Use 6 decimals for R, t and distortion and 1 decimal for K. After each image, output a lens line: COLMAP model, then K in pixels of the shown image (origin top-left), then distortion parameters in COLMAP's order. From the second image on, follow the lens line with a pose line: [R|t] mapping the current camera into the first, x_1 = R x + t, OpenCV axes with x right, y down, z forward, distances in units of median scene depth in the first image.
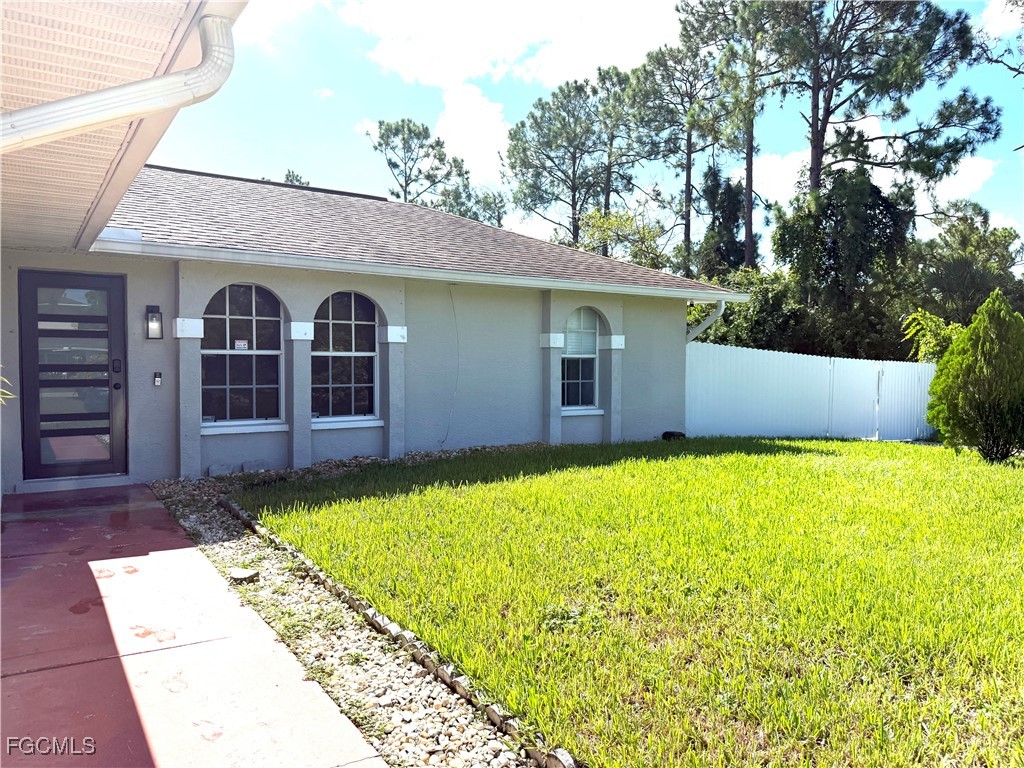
lens RADIAL K [[719.8, 0, 518.5], [0, 719.8, 387.4], [0, 0, 1]] dist [0.040511, -0.056882]
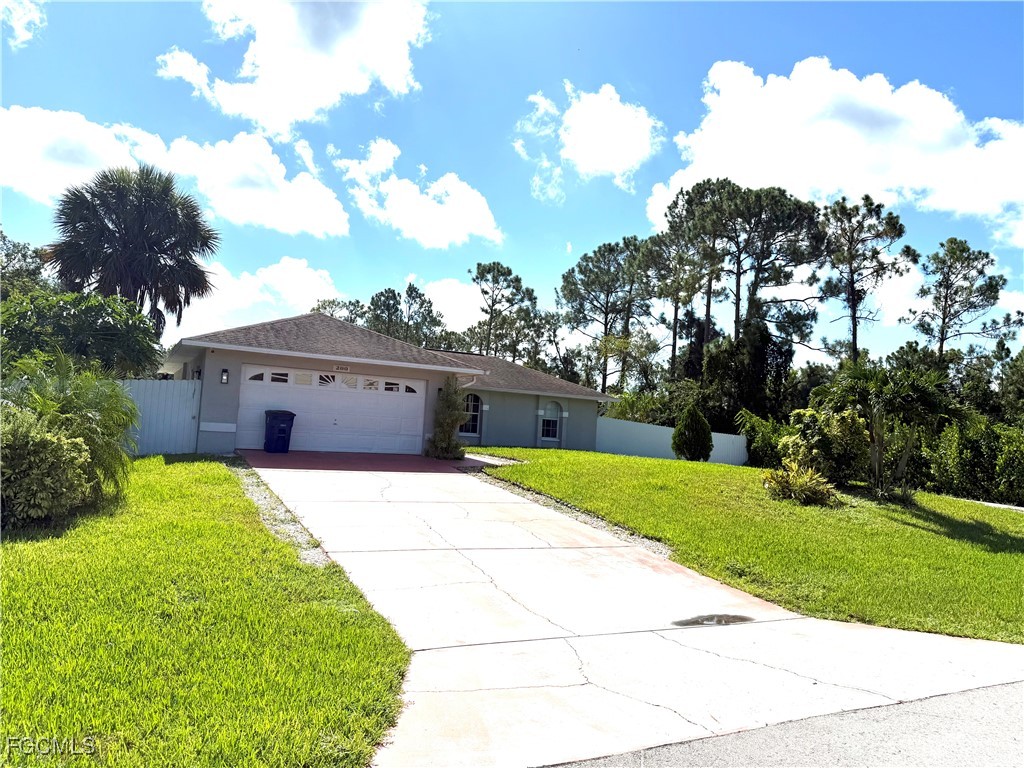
lens RADIAL K [[719.8, 0, 503.0], [0, 719.8, 389.1], [0, 0, 1]] dist [0.040511, -0.056882]
pose [[0.990327, 0.050667, -0.129173, 0.068206], [-0.063357, 0.993353, -0.096103, 0.031532], [0.123445, 0.103357, 0.986954, -0.464808]]
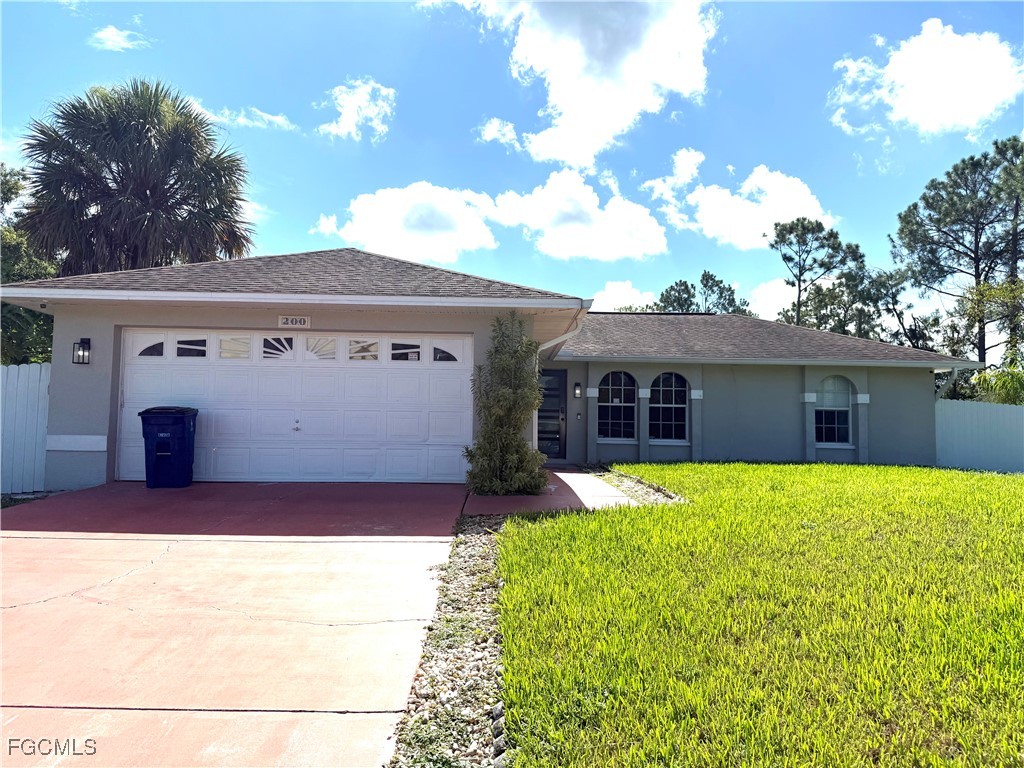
lens RADIAL K [[719.8, 0, 508.0], [0, 719.8, 387.0], [0, 0, 1]] dist [0.040511, -0.056882]
pose [[0.827736, -0.027697, -0.560433, 0.099953], [-0.035429, 0.994208, -0.101462, 0.023758], [0.559998, 0.103840, 0.821961, -0.167547]]
